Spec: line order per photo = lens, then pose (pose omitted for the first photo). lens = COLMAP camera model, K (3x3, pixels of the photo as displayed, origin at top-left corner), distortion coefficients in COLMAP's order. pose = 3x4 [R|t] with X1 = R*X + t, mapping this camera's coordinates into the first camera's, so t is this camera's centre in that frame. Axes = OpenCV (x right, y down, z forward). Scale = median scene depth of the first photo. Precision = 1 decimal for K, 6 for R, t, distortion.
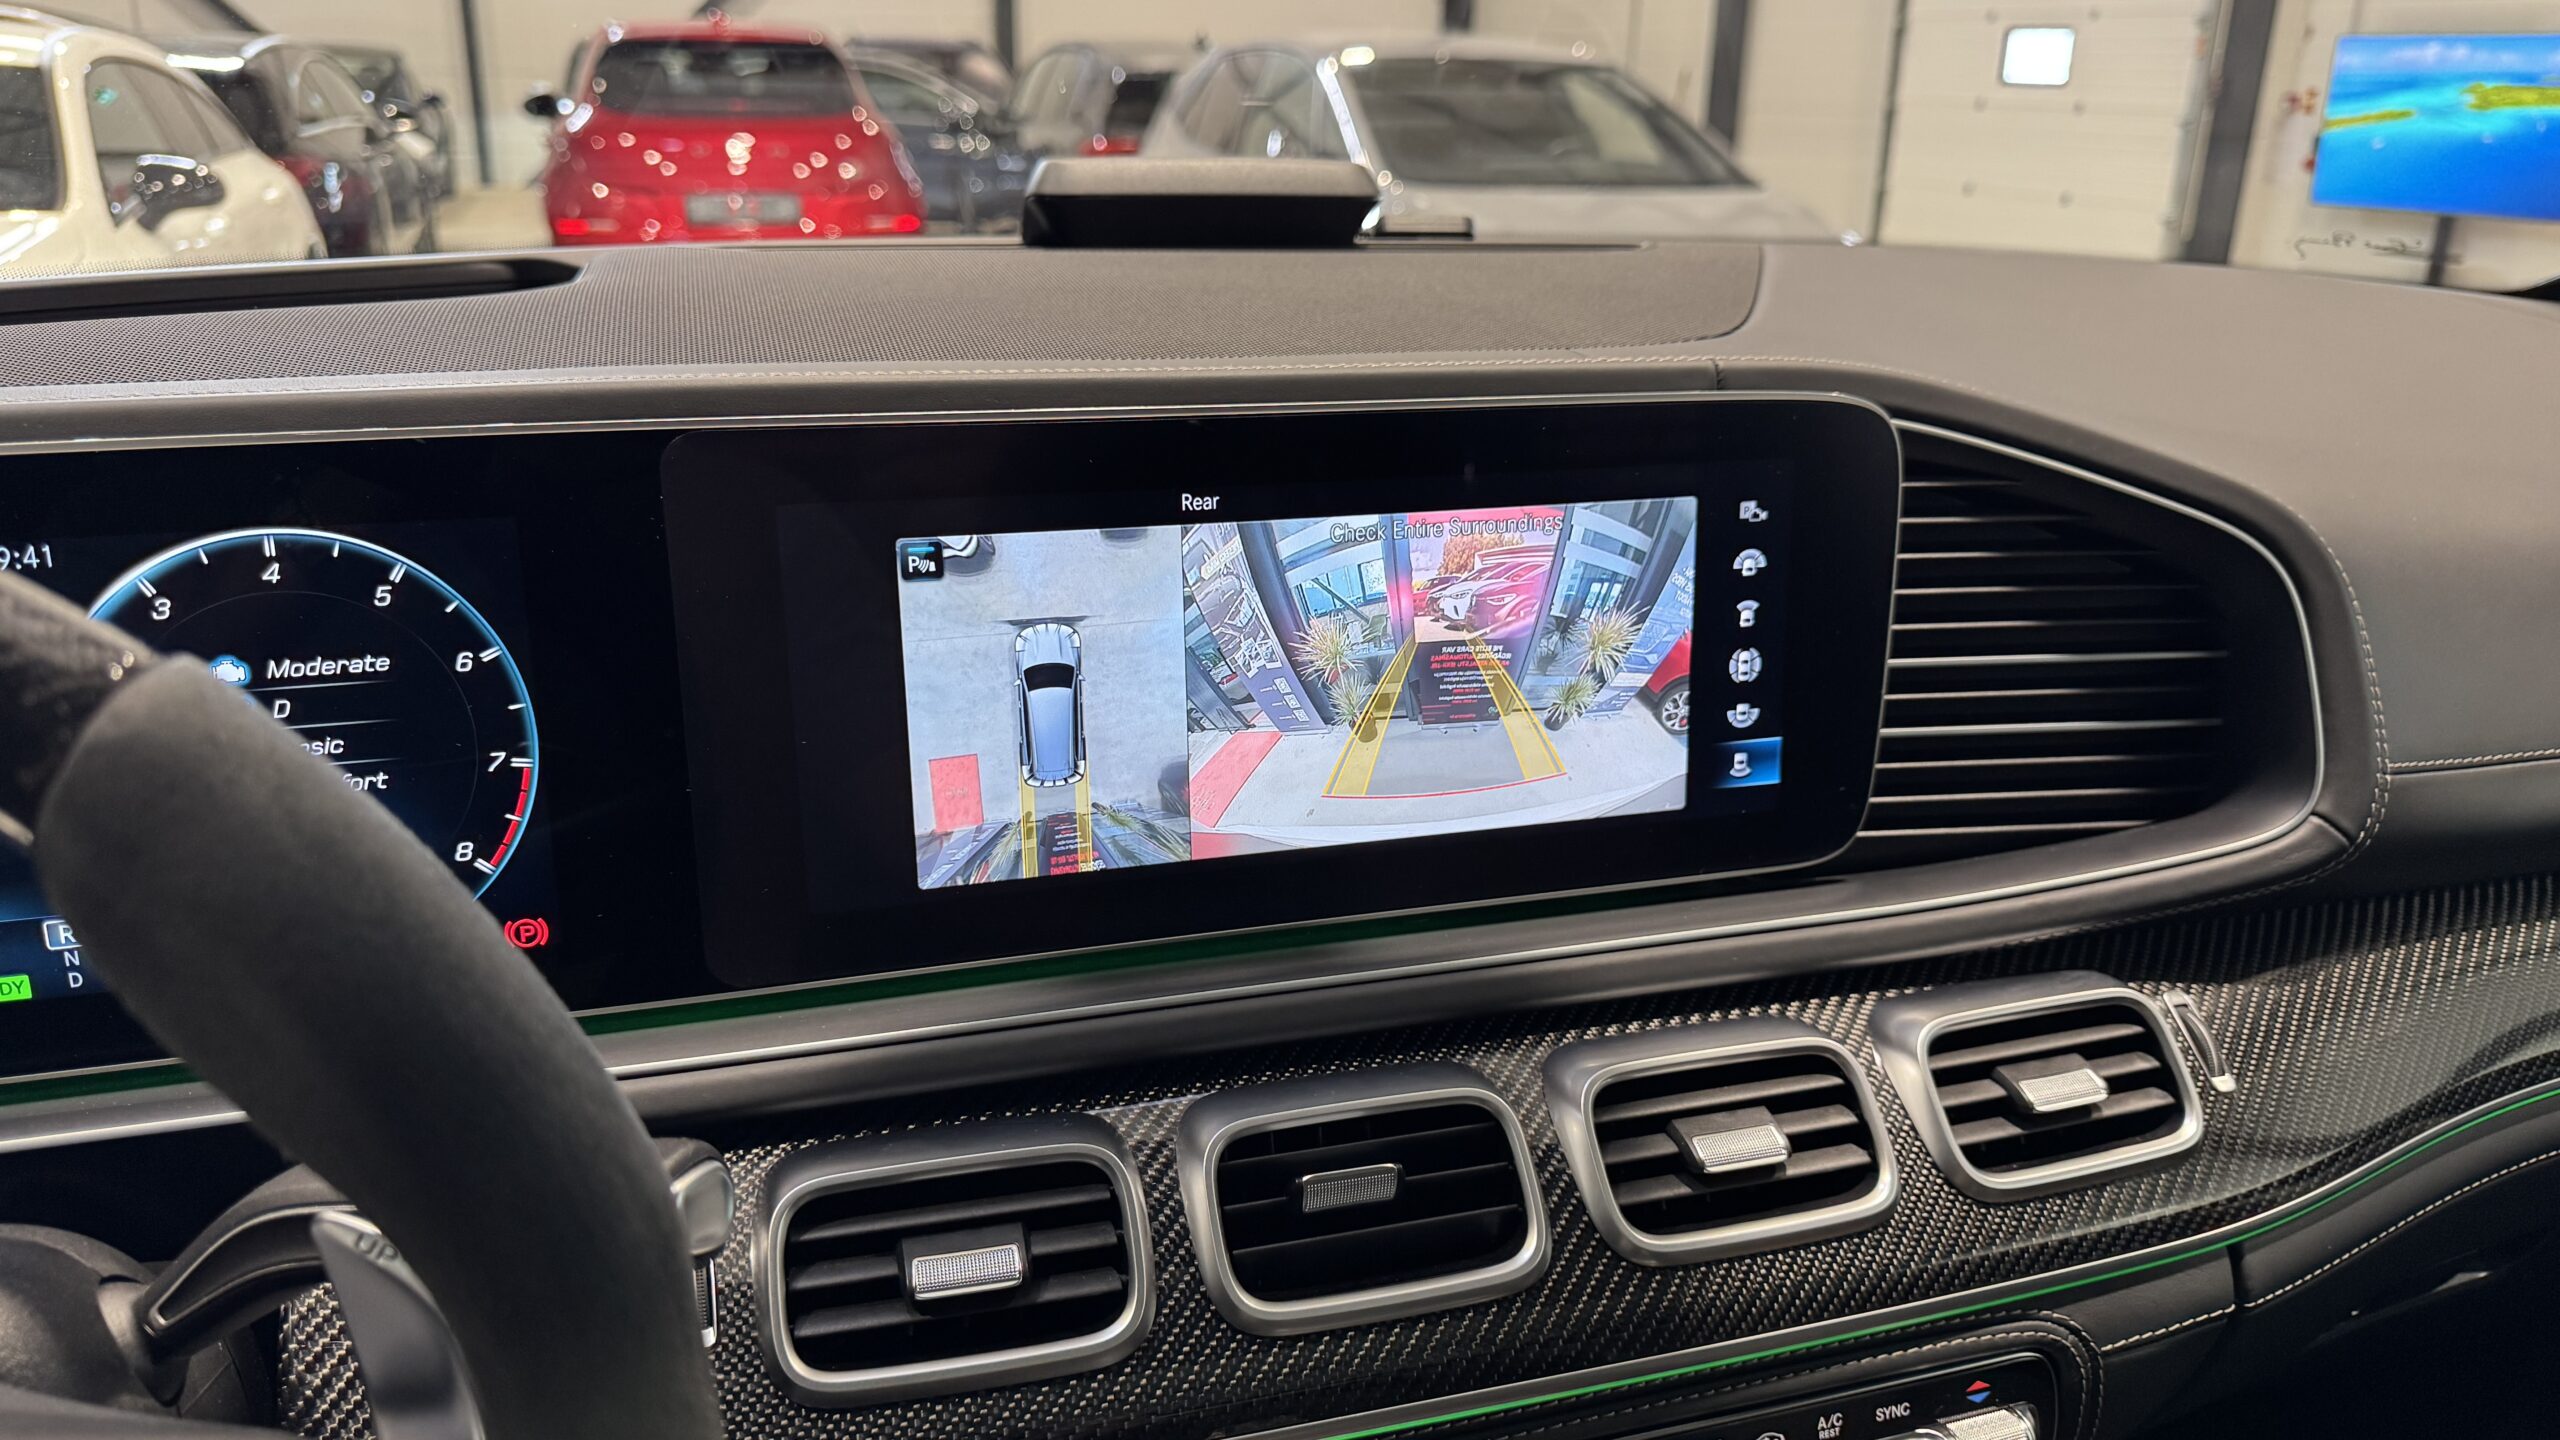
lens RADIAL K [[1845.9, 0, 1286.5], [0, 1845.9, 716.7], [0, 0, 1]] dist [0.006820, -0.039651]
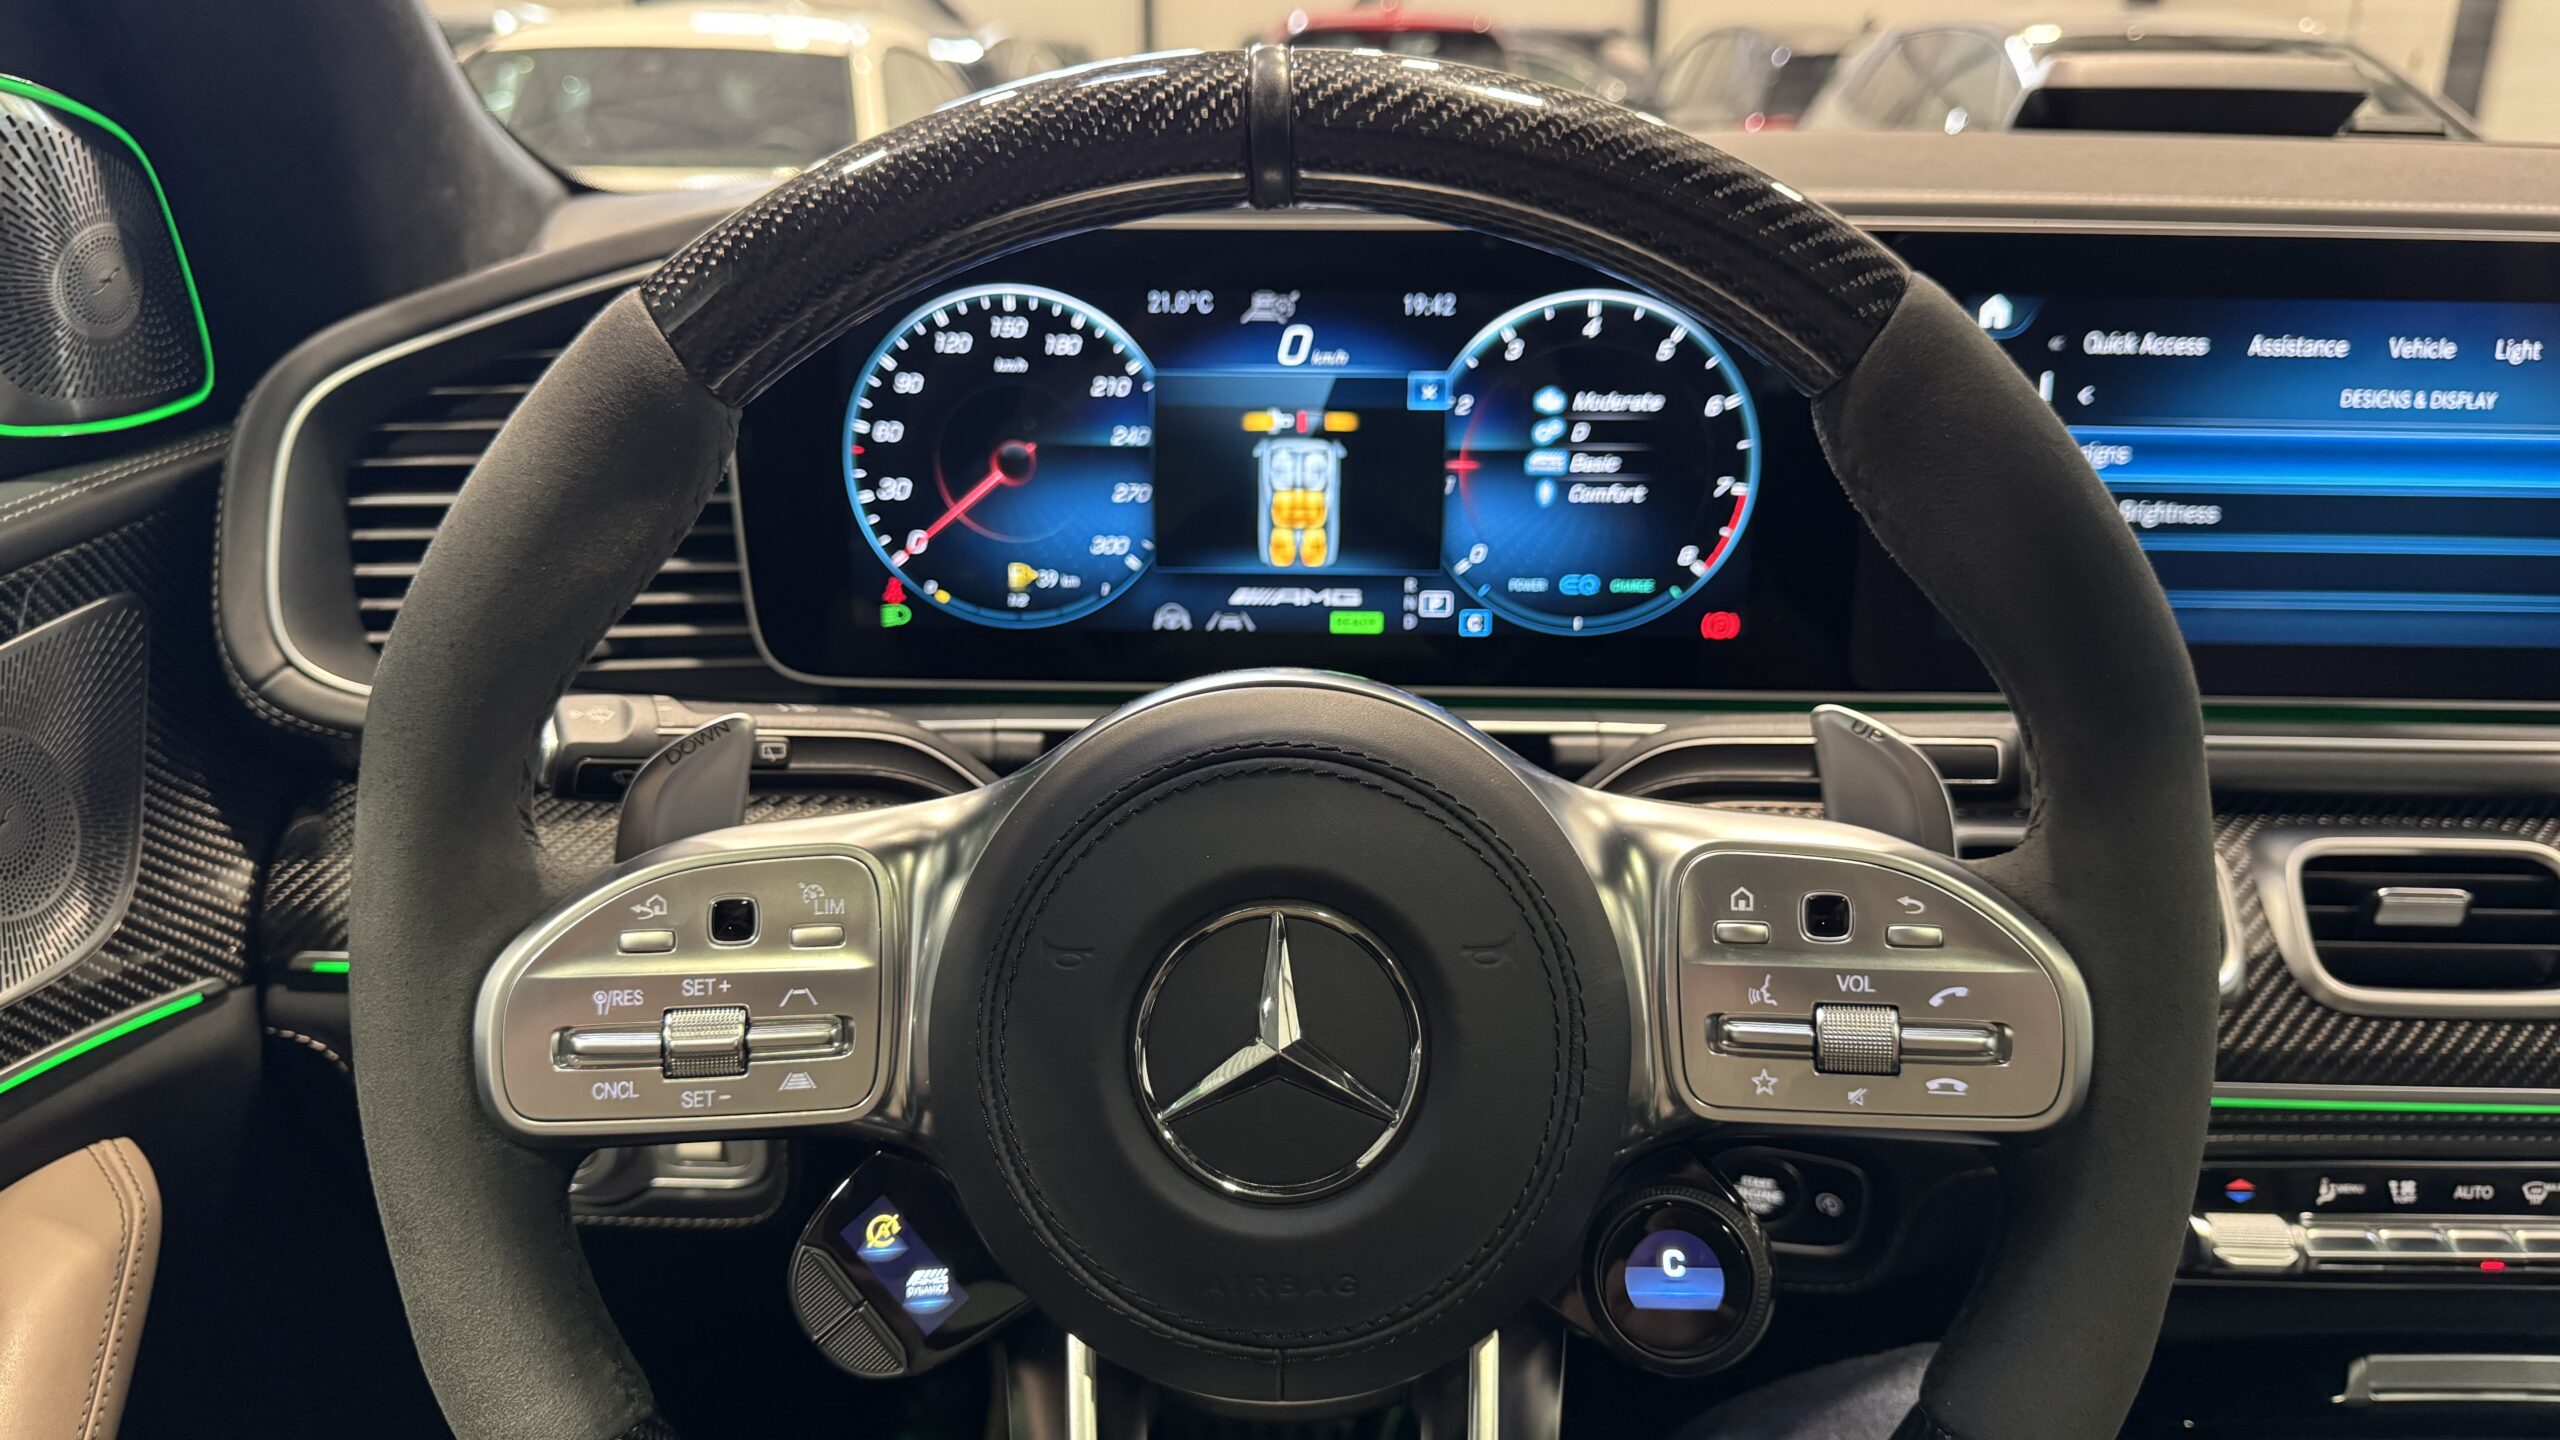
lens RADIAL K [[1825.2, 0, 1280.5], [0, 1825.2, 729.2], [0, 0, 1]] dist [0.085093, -0.138134]
pose [[0.948671, 0.098137, -0.300655, -0.282855], [-0.095182, 0.995158, 0.024499, 0.170490], [0.301603, 0.005376, 0.953418, -0.288939]]
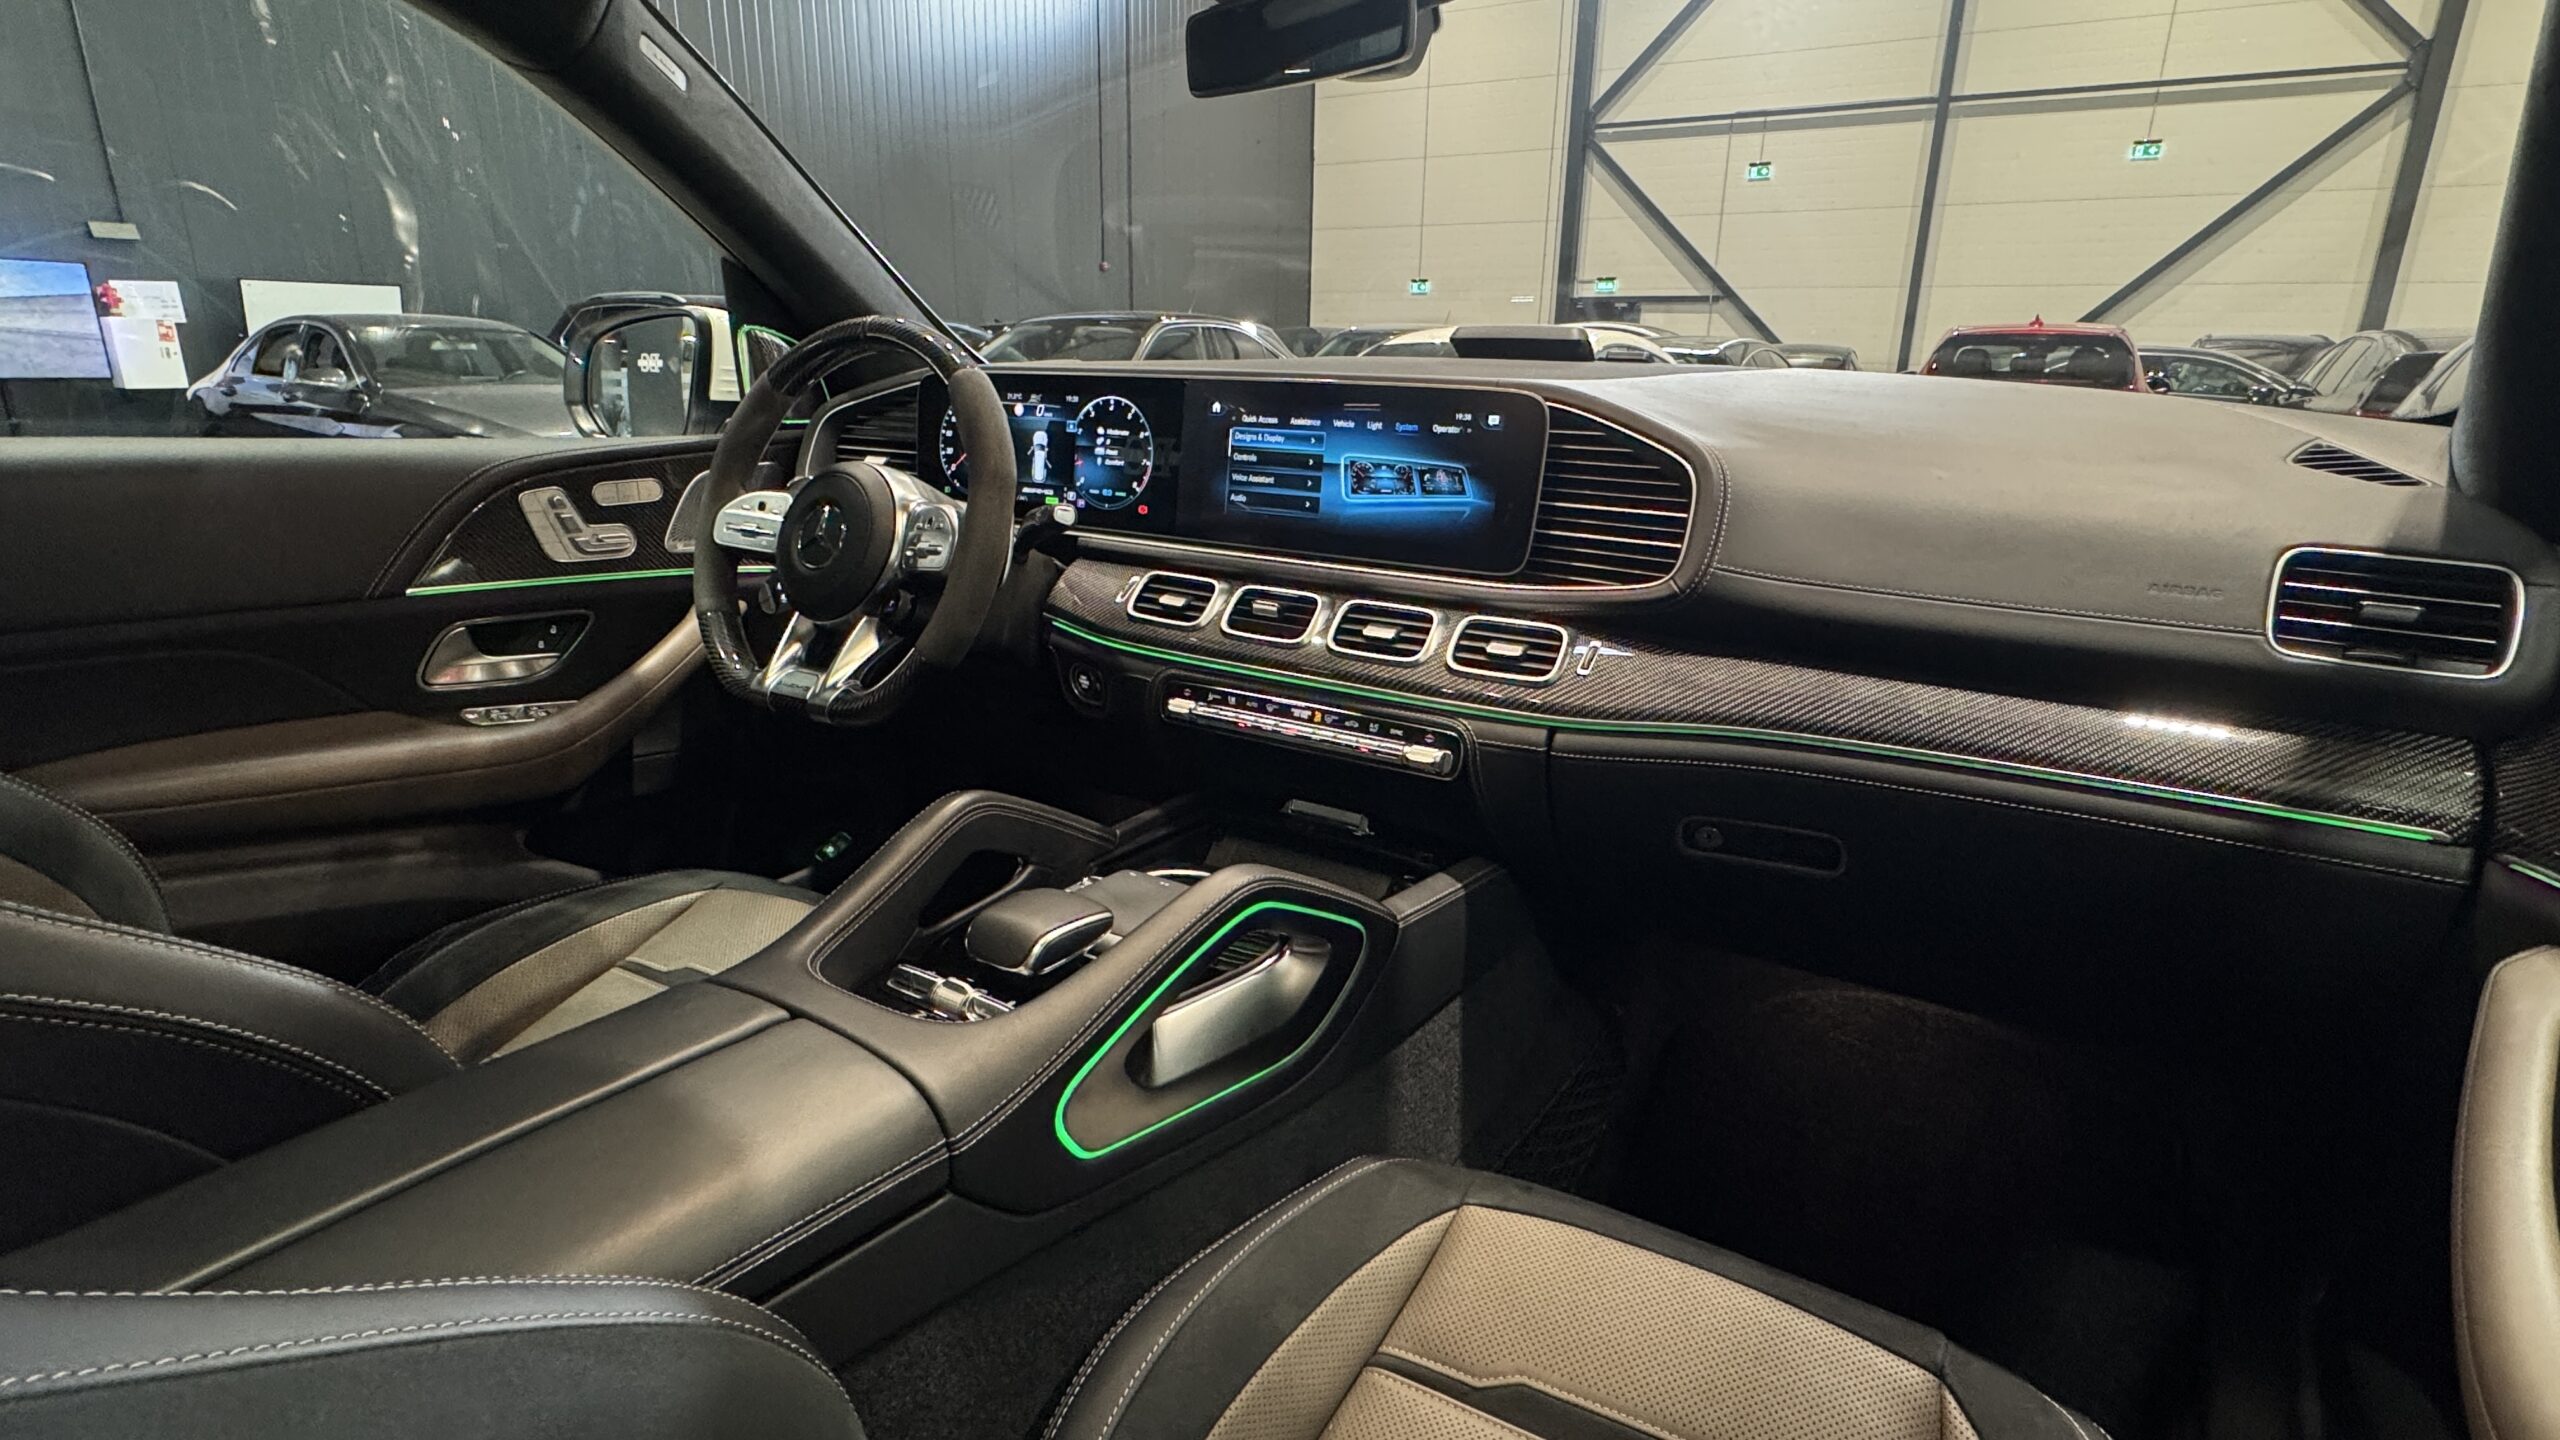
lens RADIAL K [[1232.0, 0, 1270.0], [0, 1232.0, 709.7], [0, 0, 1]] dist [-0.004865, -0.000428]
pose [[0.633277, 0.208291, -0.745369, 1.588152], [-0.256968, 0.965054, 0.051358, 0.290532], [0.730019, 0.159012, 0.664671, -0.400257]]
